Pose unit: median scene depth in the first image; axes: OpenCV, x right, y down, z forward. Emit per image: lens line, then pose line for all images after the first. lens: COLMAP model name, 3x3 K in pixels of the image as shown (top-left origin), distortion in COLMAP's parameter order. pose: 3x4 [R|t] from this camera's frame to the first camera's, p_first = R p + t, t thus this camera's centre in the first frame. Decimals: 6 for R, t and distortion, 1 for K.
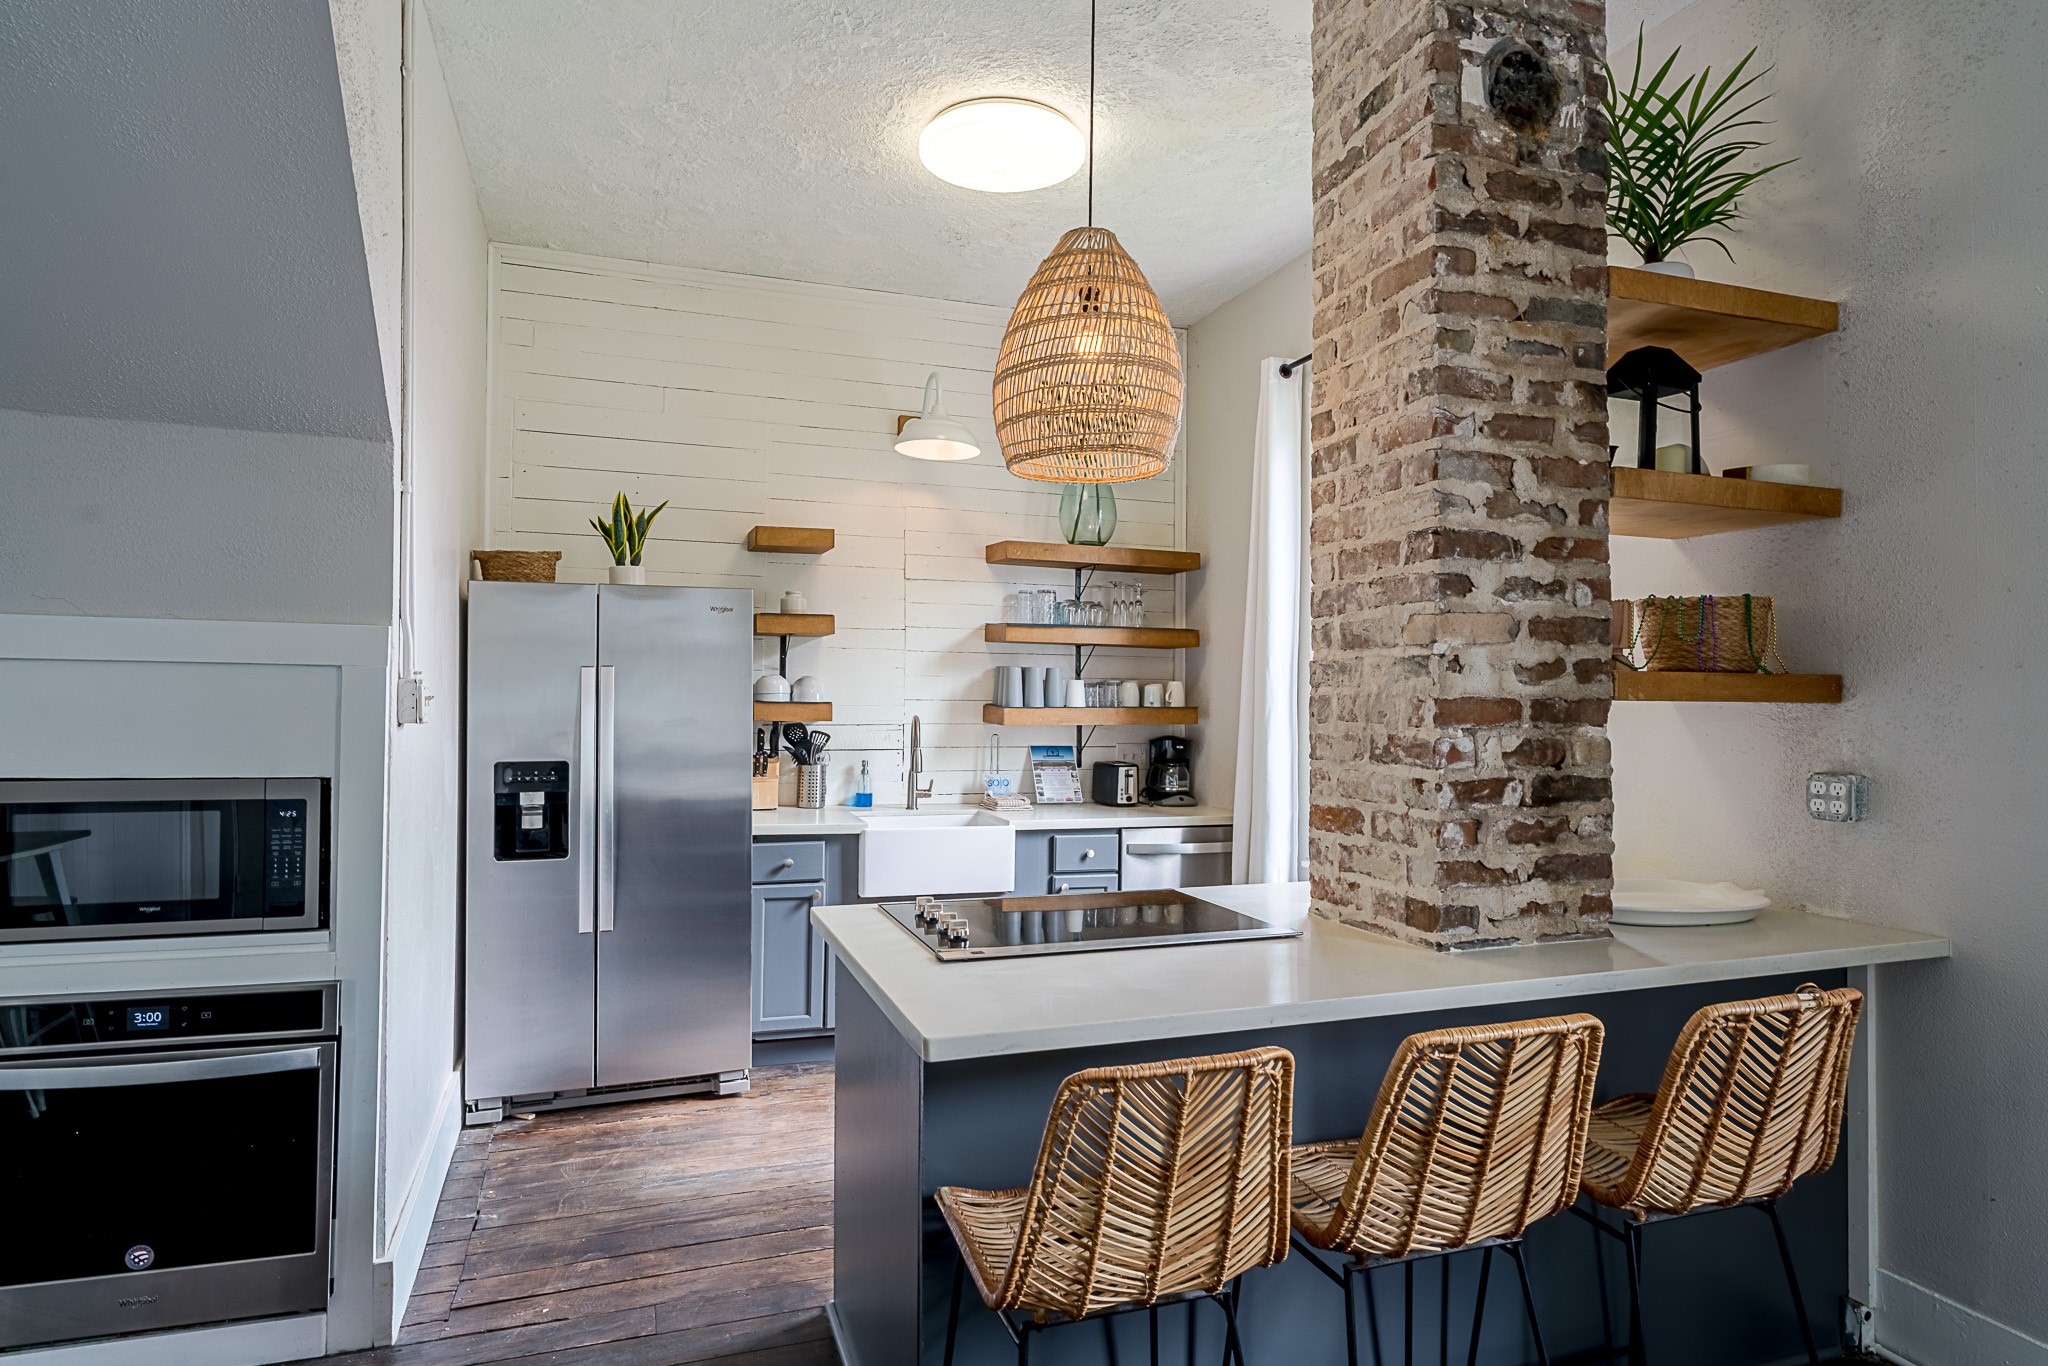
lens RADIAL K [[1152.8, 0, 990.7], [0, 1152.8, 682.8], [0, 0, 1]] dist [-0.001066, 0.001911]
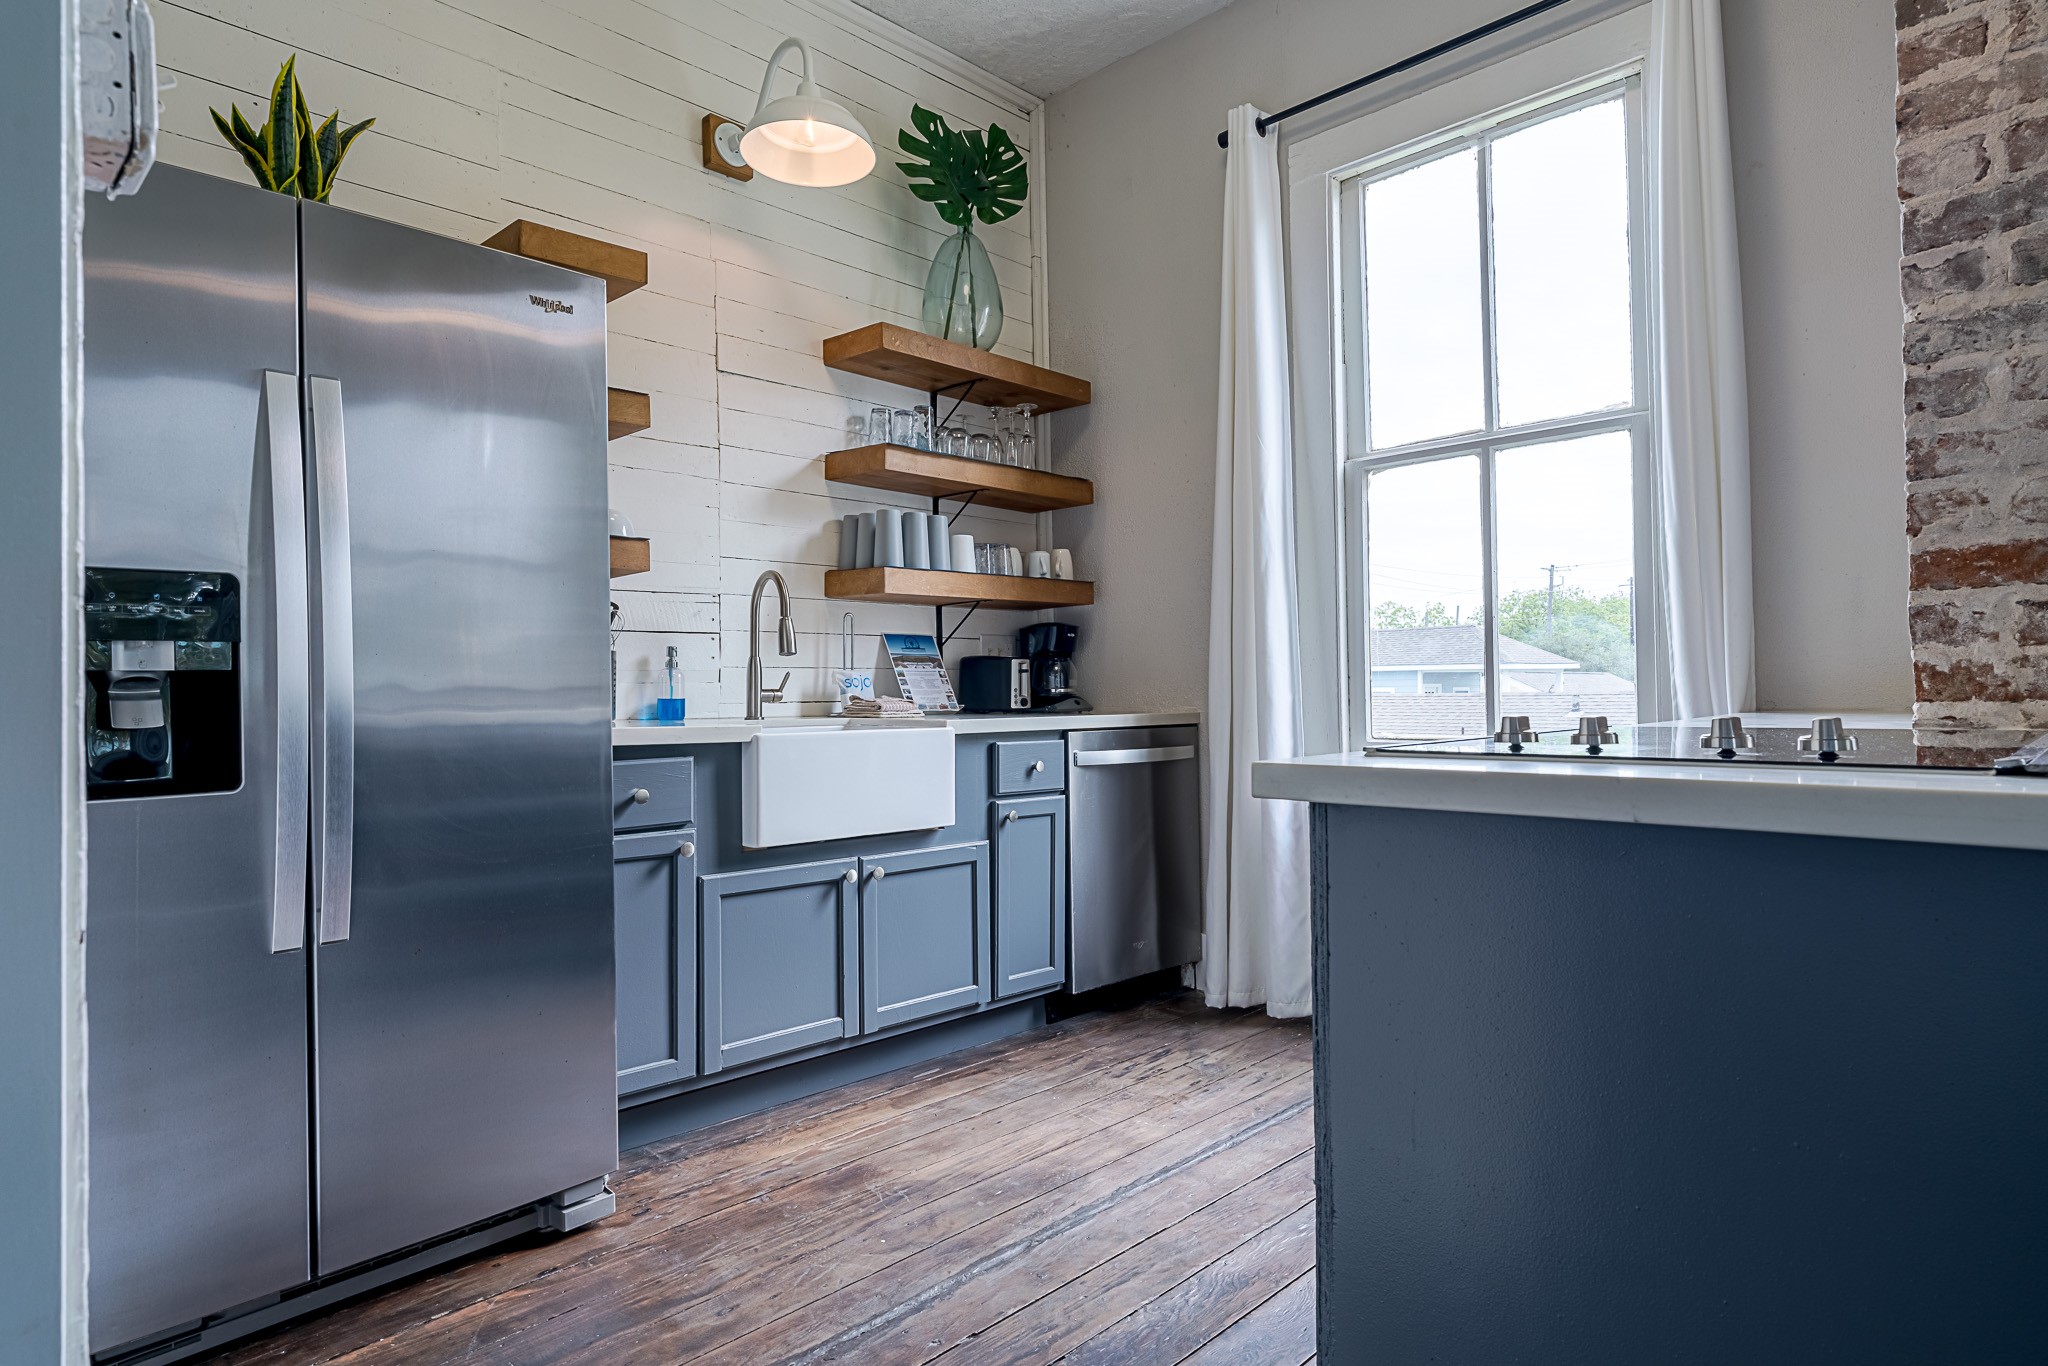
lens RADIAL K [[1163.5, 0, 1003.2], [0, 1163.5, 683.3], [0, 0, 1]] dist [0.002593, 0.001024]
pose [[0.891836, -0.017424, 0.452023, -0.460407], [0.016604, 0.999845, 0.005781, 0.169649], [-0.452054, 0.002350, 0.891988, 0.687548]]
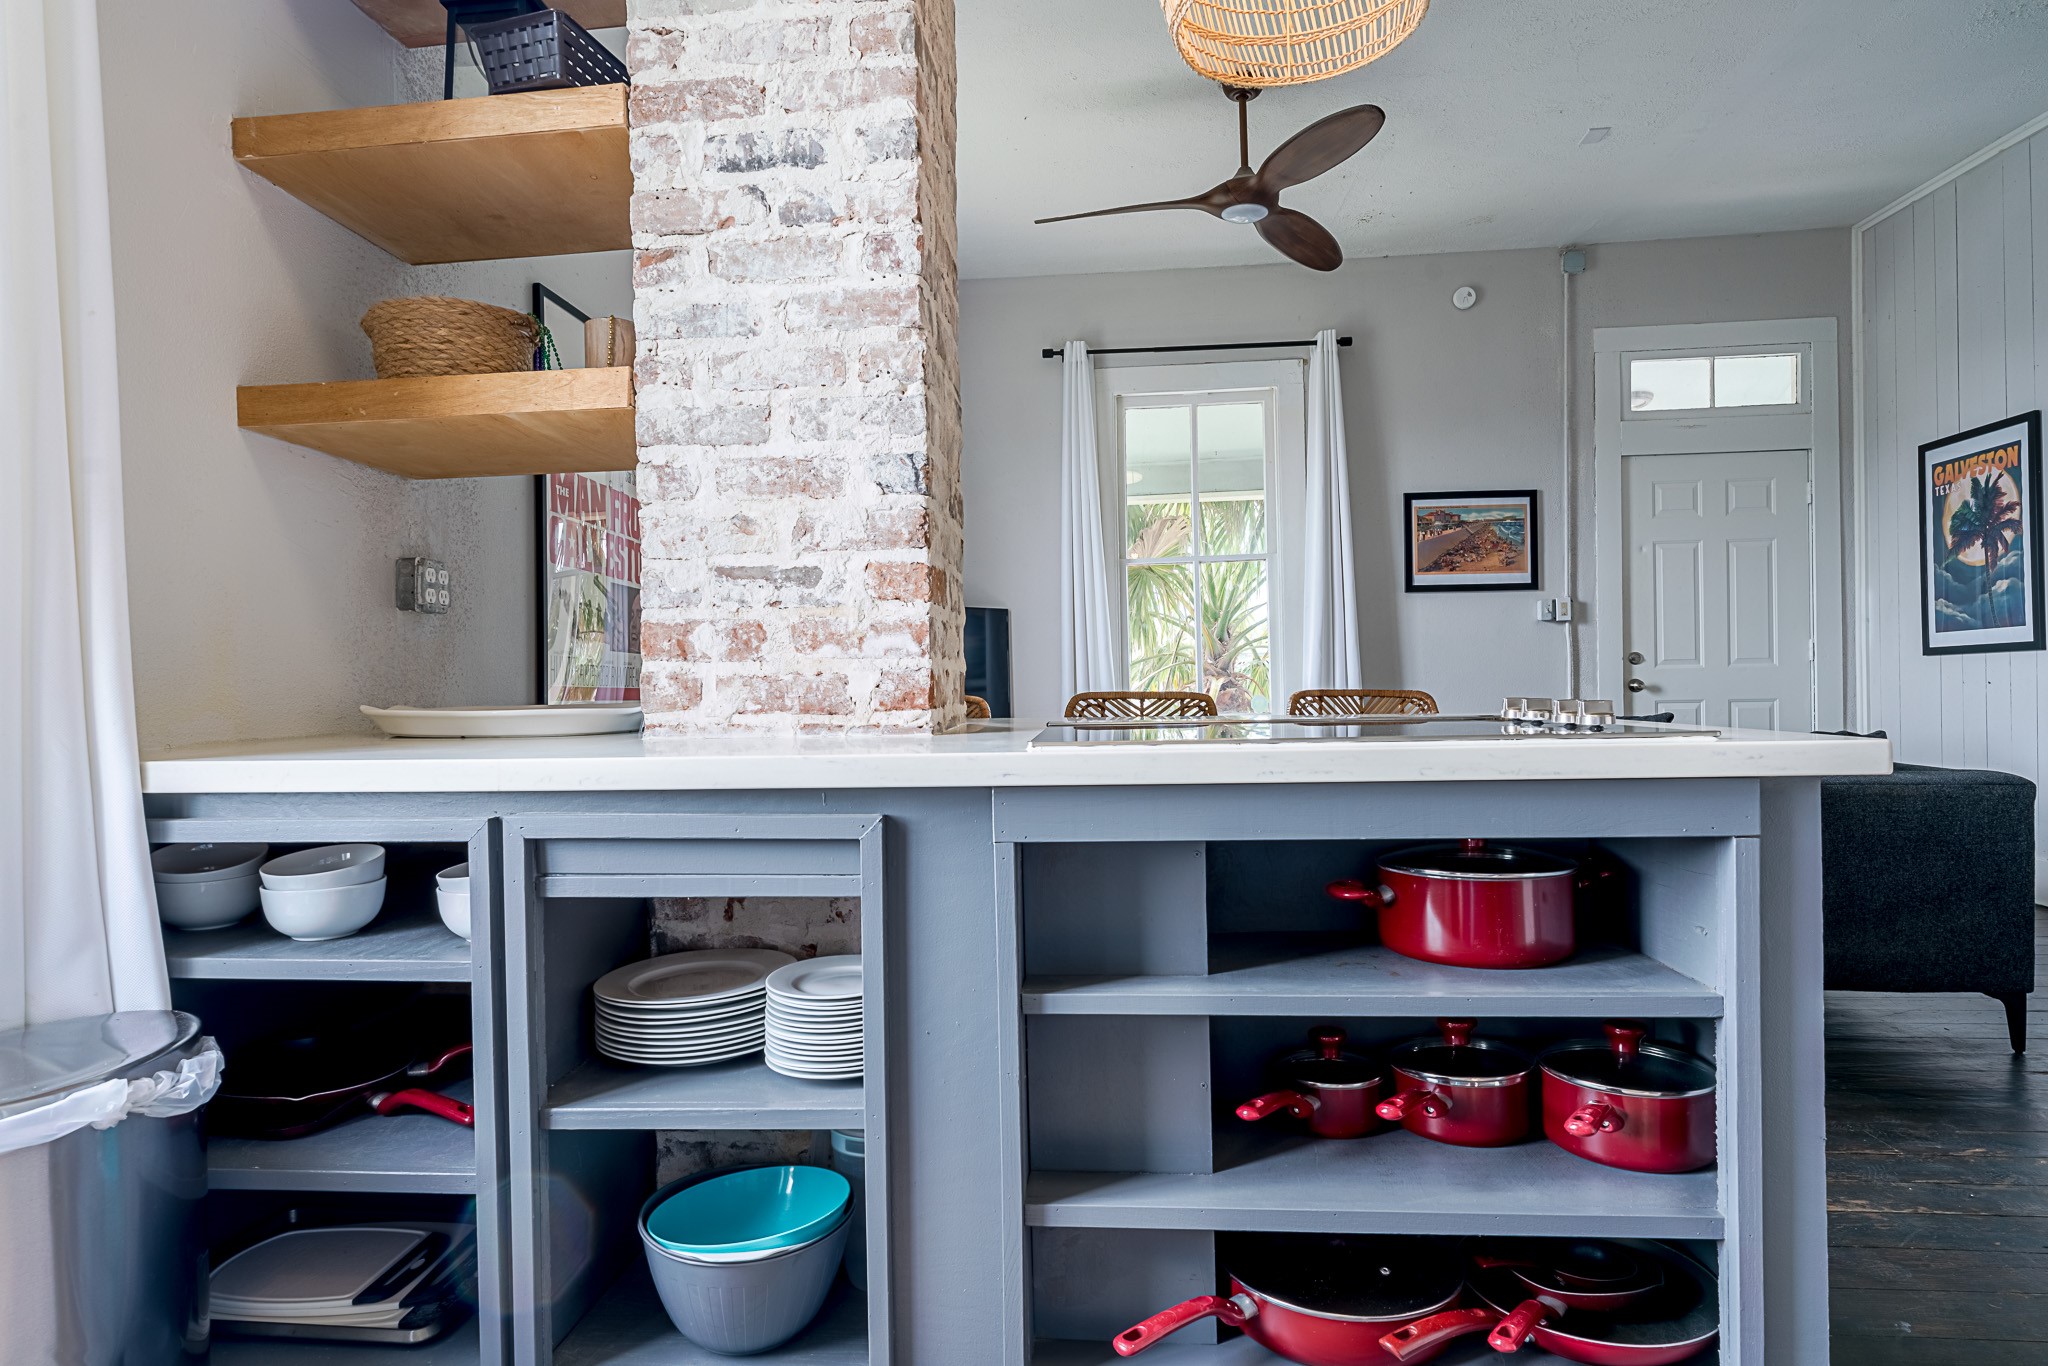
lens RADIAL K [[1159.9, 0, 1016.4], [0, 1159.9, 687.3], [0, 0, 1]] dist [-0.008401, 0.005484]
pose [[-0.922092, 0.010118, 0.386838, -0.017241], [0.008965, 0.999948, -0.004784, 0.183398], [-0.386867, -0.000943, -0.922135, 1.635736]]
